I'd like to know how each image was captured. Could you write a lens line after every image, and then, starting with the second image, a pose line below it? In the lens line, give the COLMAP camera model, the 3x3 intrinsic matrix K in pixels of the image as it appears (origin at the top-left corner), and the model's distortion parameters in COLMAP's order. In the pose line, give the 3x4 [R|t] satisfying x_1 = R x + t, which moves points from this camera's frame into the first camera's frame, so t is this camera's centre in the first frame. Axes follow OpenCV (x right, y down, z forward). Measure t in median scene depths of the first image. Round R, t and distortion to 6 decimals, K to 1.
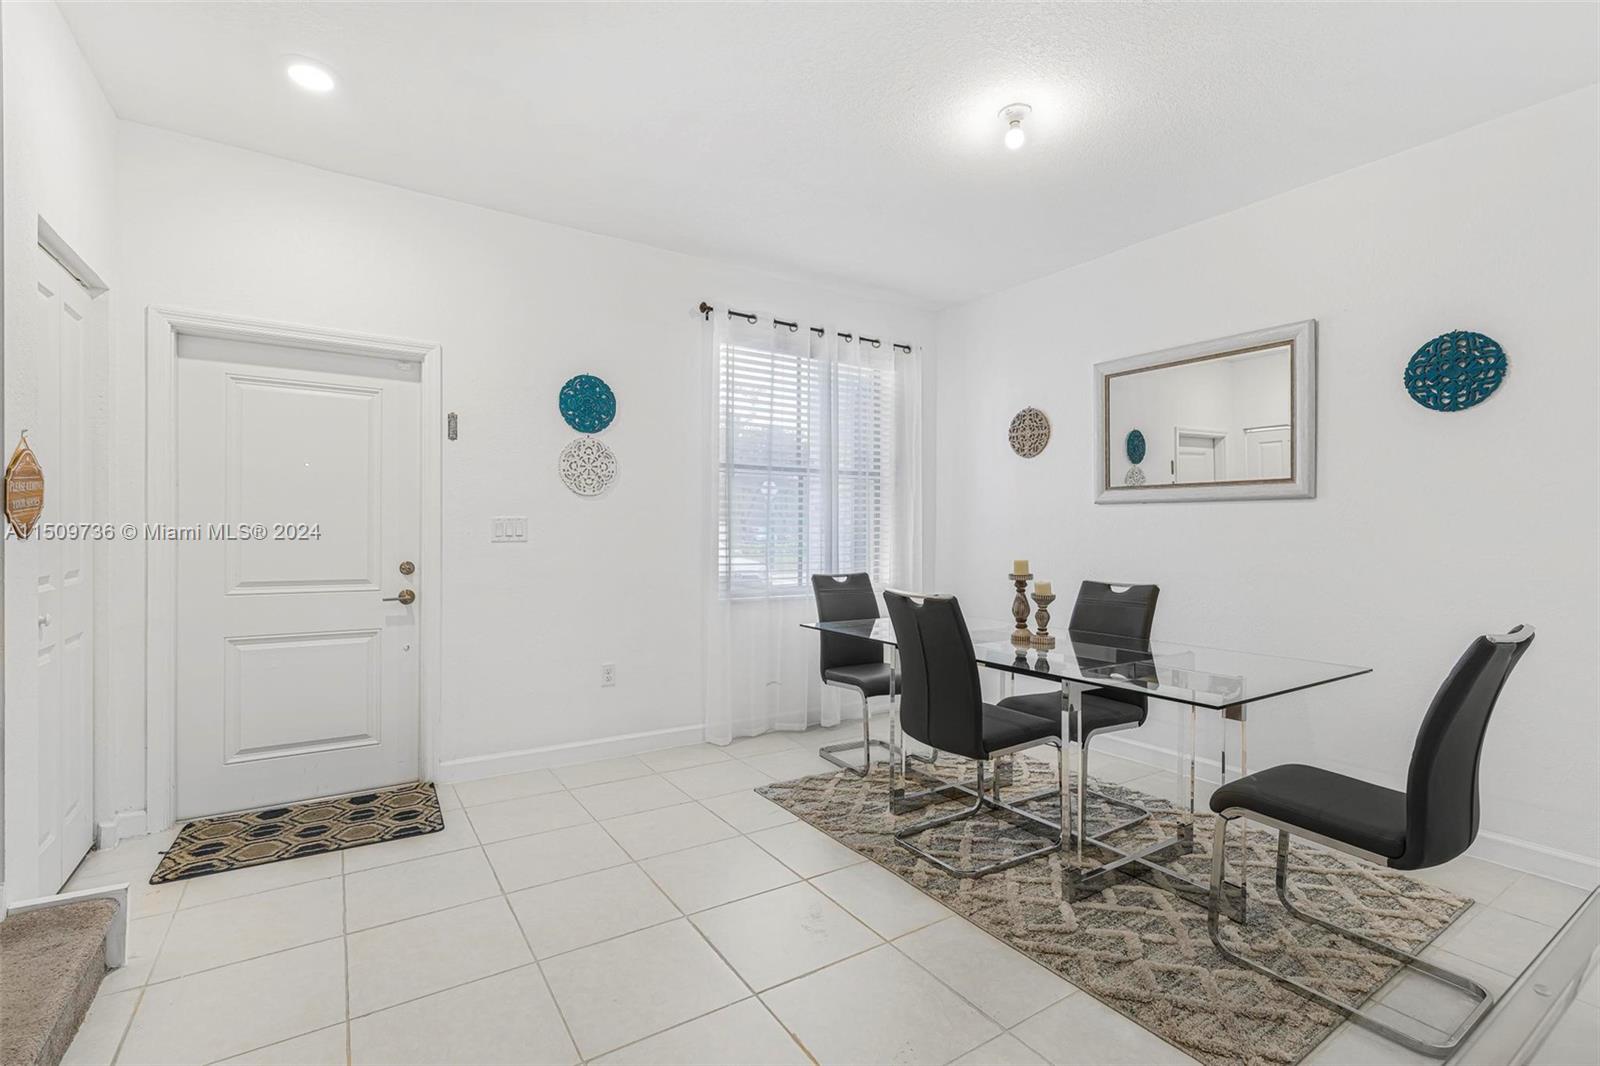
lens RADIAL K [[726.6, 0, 802.6], [0, 726.6, 528.4], [0, 0, 1]] dist [-0.002604, 0.000312]
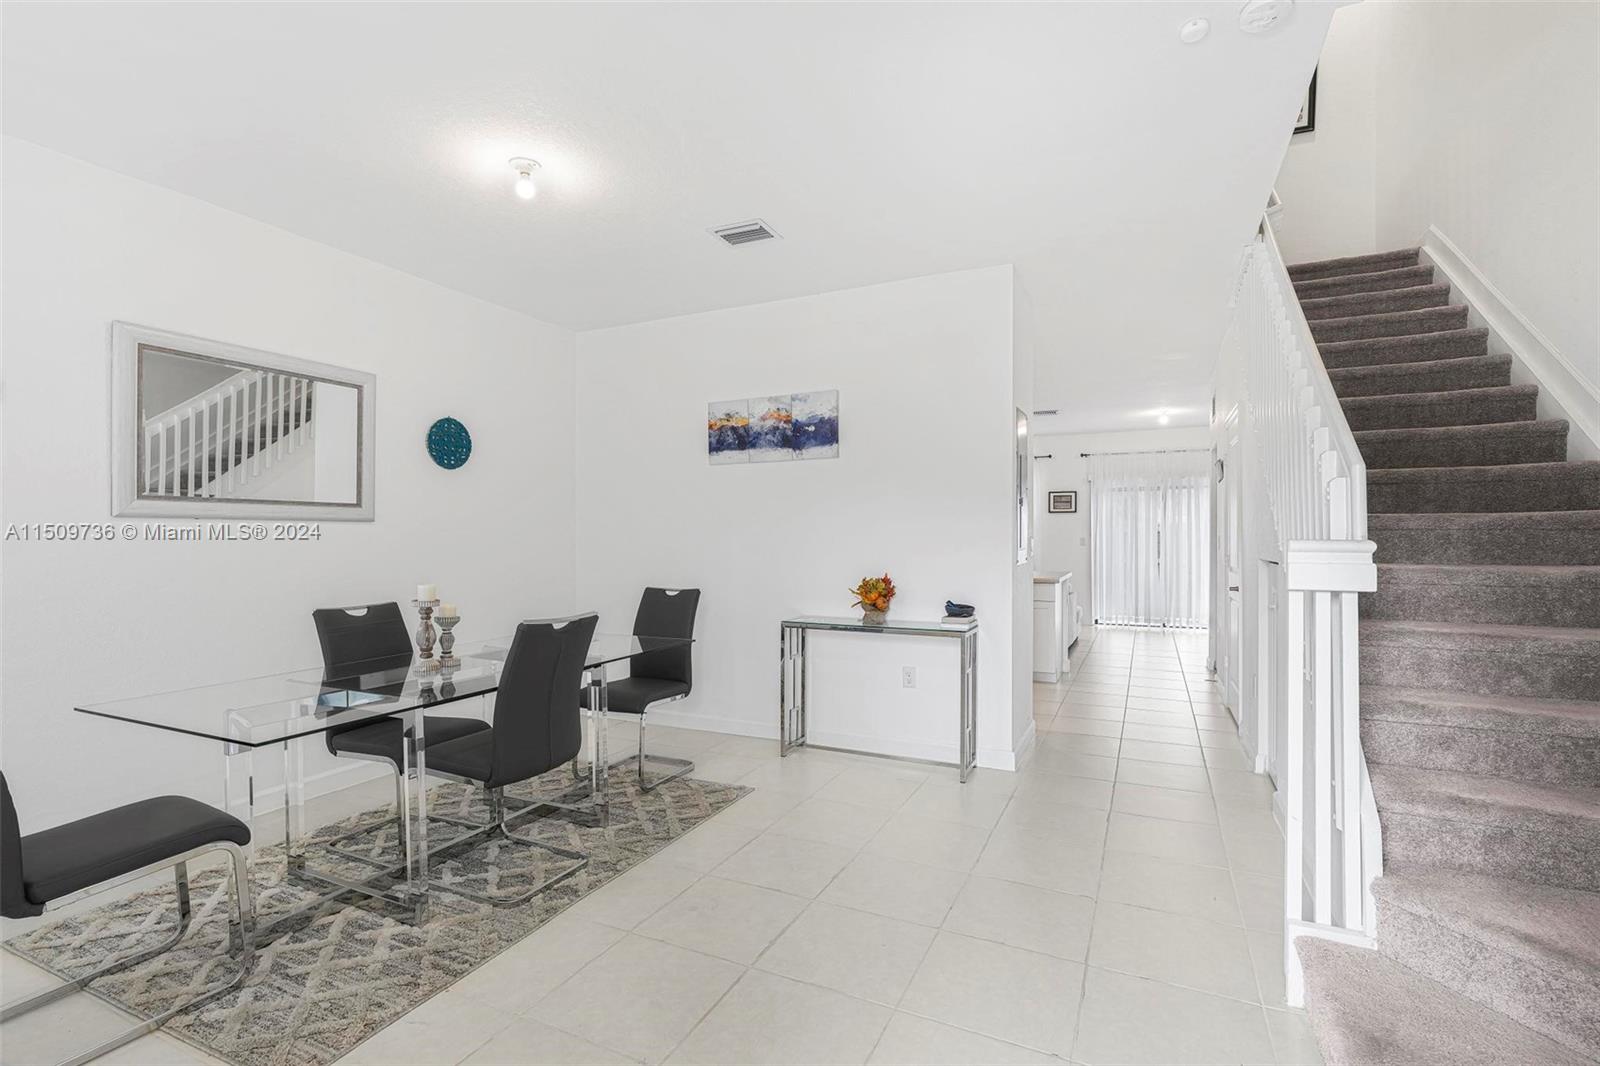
lens RADIAL K [[726.6, 0, 802.0], [0, 726.6, 542.1], [0, 0, 1]] dist [-0.002604, 0.000312]
pose [[-0.520464, -0.012641, 0.853790, -0.774173], [-0.008056, 0.999919, 0.009893, -0.026978], [-0.853846, -0.001730, -0.520523, 1.106930]]
